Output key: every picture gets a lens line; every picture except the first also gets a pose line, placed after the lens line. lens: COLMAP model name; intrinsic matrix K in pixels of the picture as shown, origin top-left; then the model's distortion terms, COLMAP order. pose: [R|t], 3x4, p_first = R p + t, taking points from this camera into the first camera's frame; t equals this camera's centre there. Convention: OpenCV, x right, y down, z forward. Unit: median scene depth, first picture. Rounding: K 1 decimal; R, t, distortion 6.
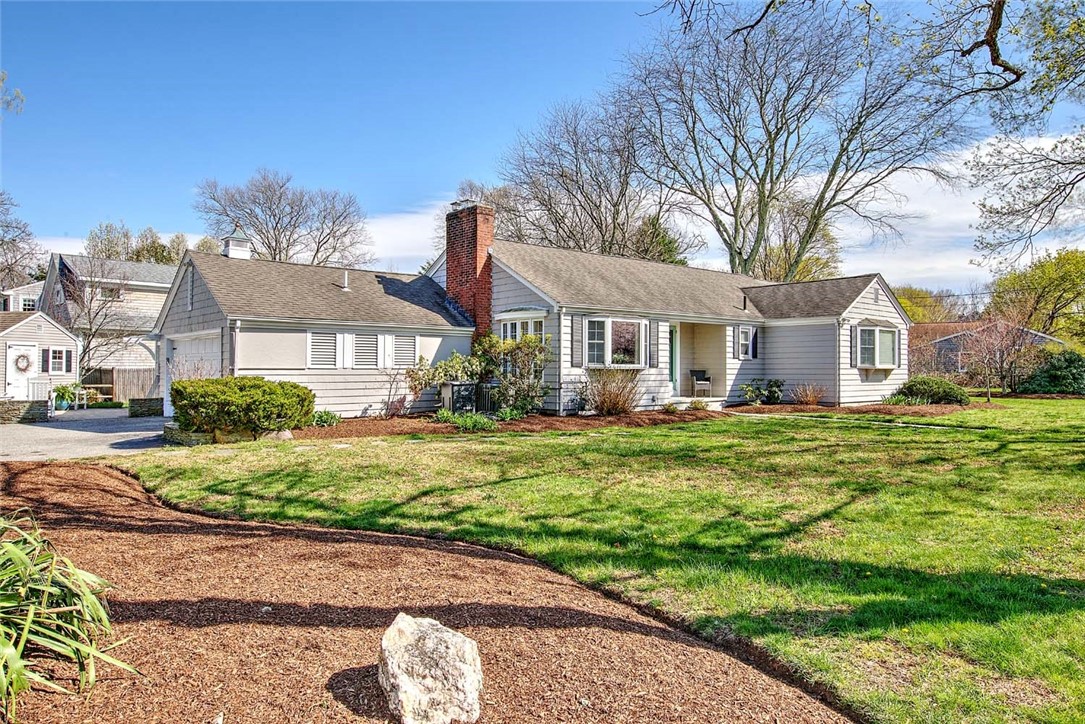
lens RADIAL K [[700.0, 0, 542.5], [0, 700.0, 362.0], [0, 0, 1]] dist [0.005977, -0.005500]
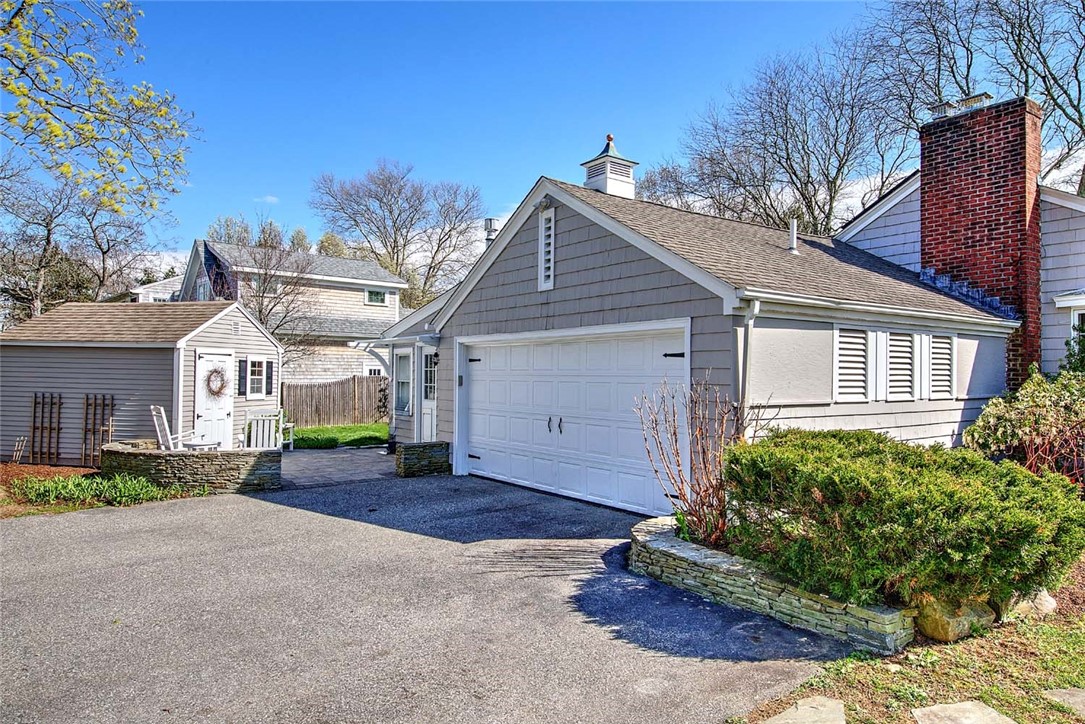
lens RADIAL K [[700.0, 0, 542.5], [0, 700.0, 362.0], [0, 0, 1]] dist [0.005977, -0.005500]
pose [[0.995977, 0.001076, -0.089607, -0.377127], [-0.001992, 0.999947, -0.010132, -0.010508], [0.089591, 0.010269, 0.995926, 0.383716]]
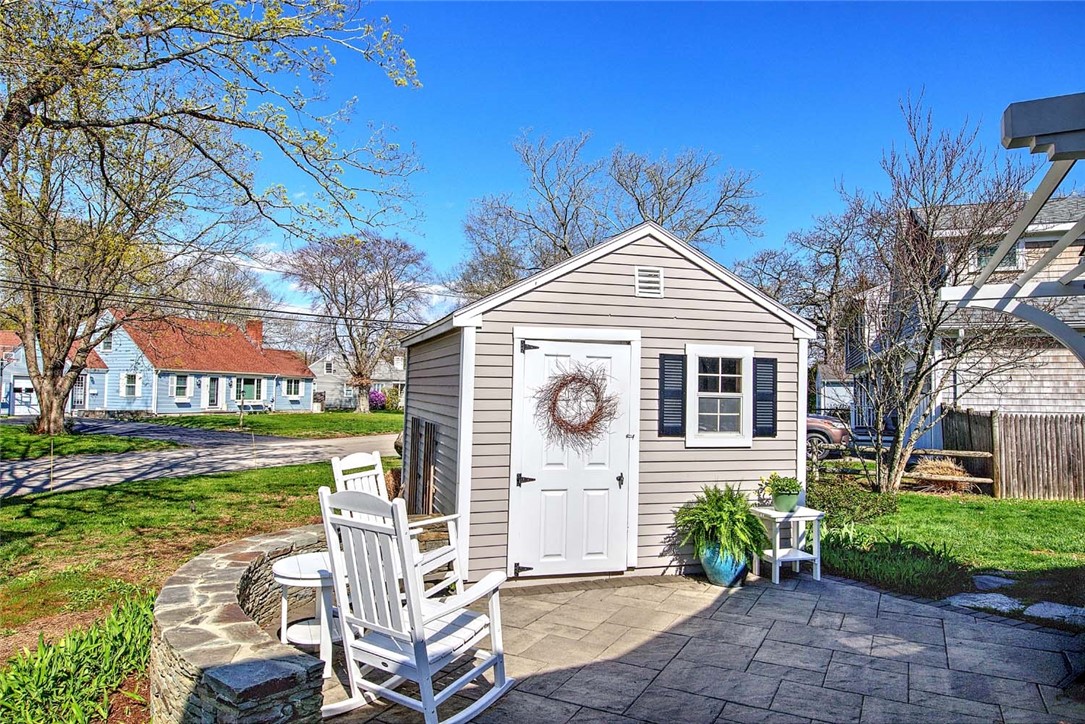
lens RADIAL K [[700.0, 0, 542.5], [0, 700.0, 362.0], [0, 0, 1]] dist [0.005977, -0.005500]
pose [[0.384867, -0.042476, -0.921994, -0.470310], [-0.002561, 0.998887, -0.047087, -0.001955], [0.922968, 0.020483, 0.384330, 0.844522]]
